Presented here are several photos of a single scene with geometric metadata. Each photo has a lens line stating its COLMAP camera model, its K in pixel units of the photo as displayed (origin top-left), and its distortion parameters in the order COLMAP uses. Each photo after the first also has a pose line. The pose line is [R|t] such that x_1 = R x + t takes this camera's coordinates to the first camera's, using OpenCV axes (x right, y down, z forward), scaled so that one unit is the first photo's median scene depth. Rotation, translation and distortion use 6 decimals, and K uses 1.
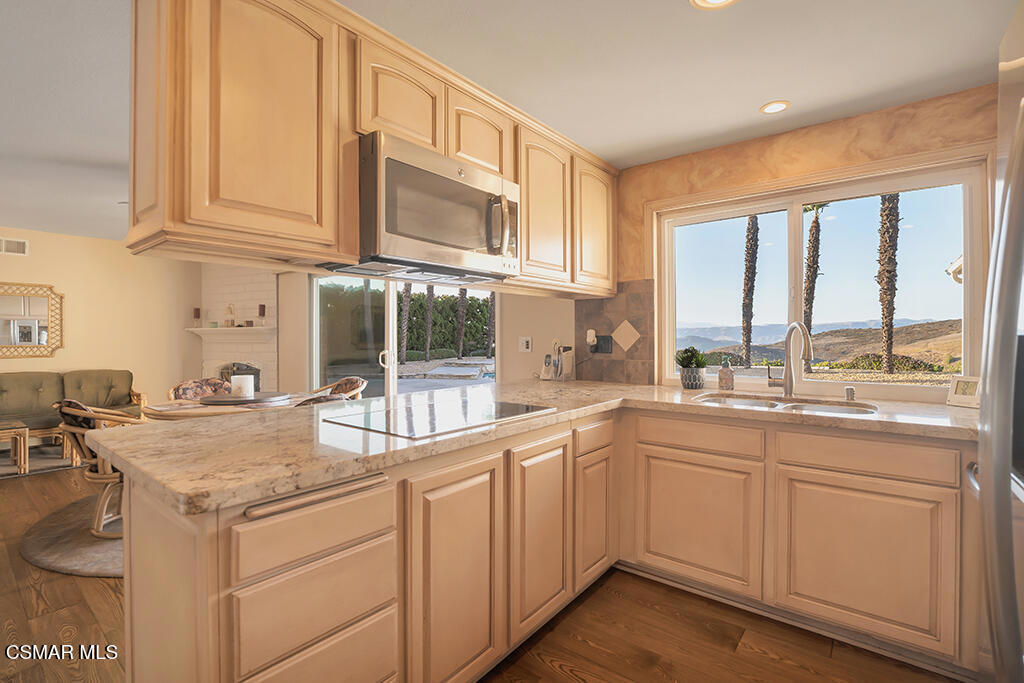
lens RADIAL K [[479.0, 0, 517.1], [0, 479.0, 336.4], [0, 0, 1]] dist [-0.024985, 0.000791]
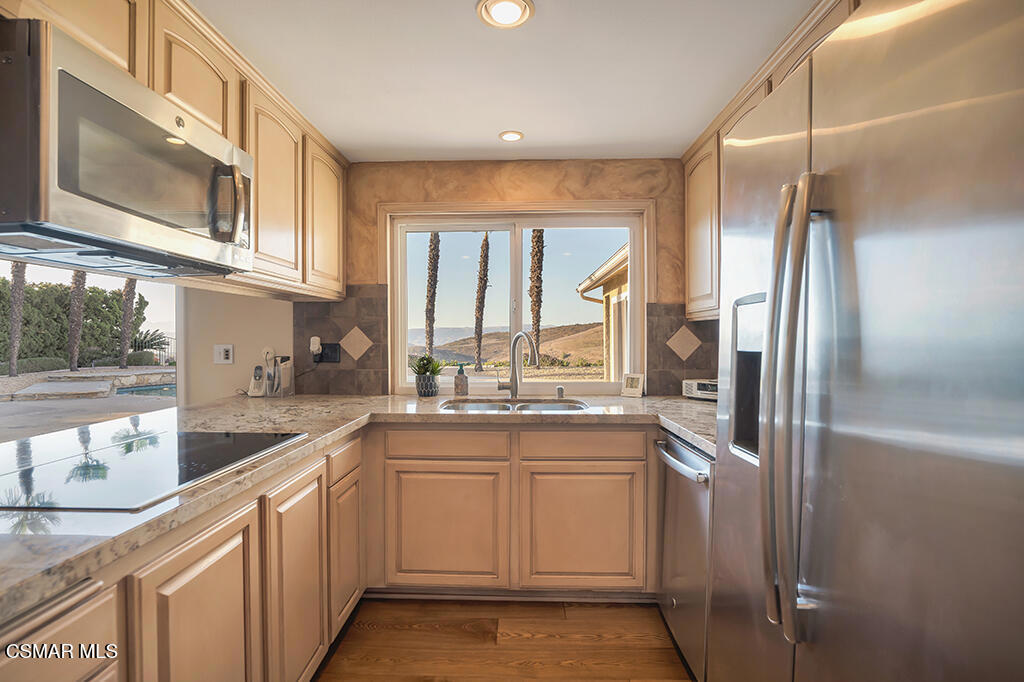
lens RADIAL K [[481.5, 0, 517.0], [0, 481.5, 341.5], [0, 0, 1]] dist [-0.037435, 0.009647]
pose [[0.795348, -0.004764, 0.606134, -0.103949], [0.001012, 0.999978, 0.006532, -0.012944], [-0.606152, -0.004582, 0.795336, 0.089616]]
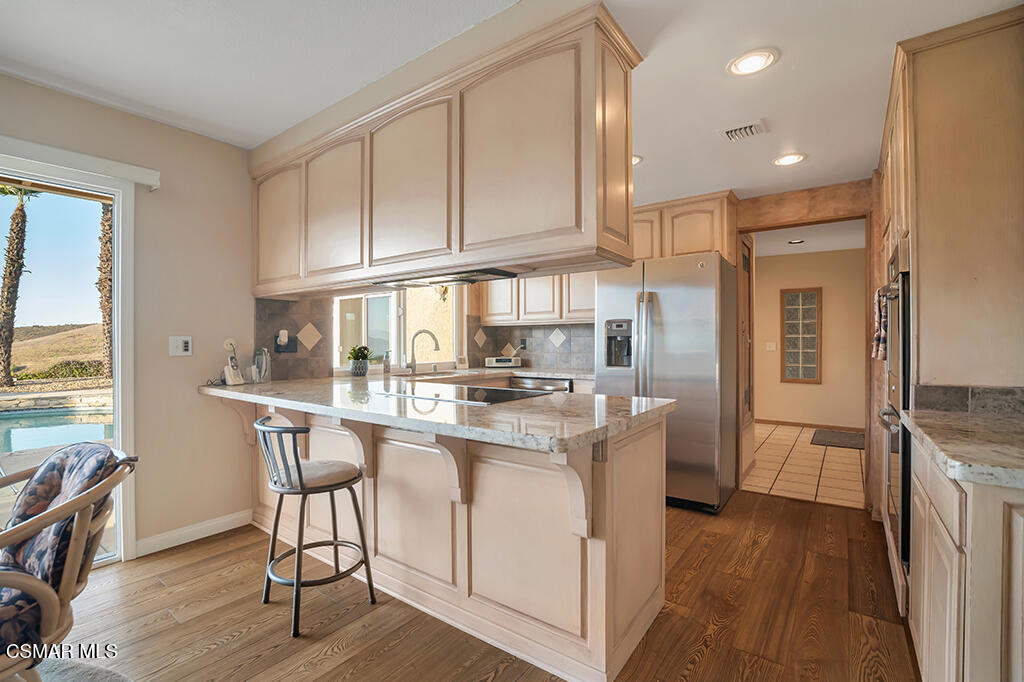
lens RADIAL K [[457.7, 0, 512.0], [0, 457.7, 341.0], [0, 0, 1]] dist [-0.021444, 0.000027]
pose [[-0.041851, 0.005136, 0.999111, -1.031249], [0.003958, 0.999980, -0.004975, 0.020008], [-0.999116, 0.003746, -0.041871, 0.681114]]
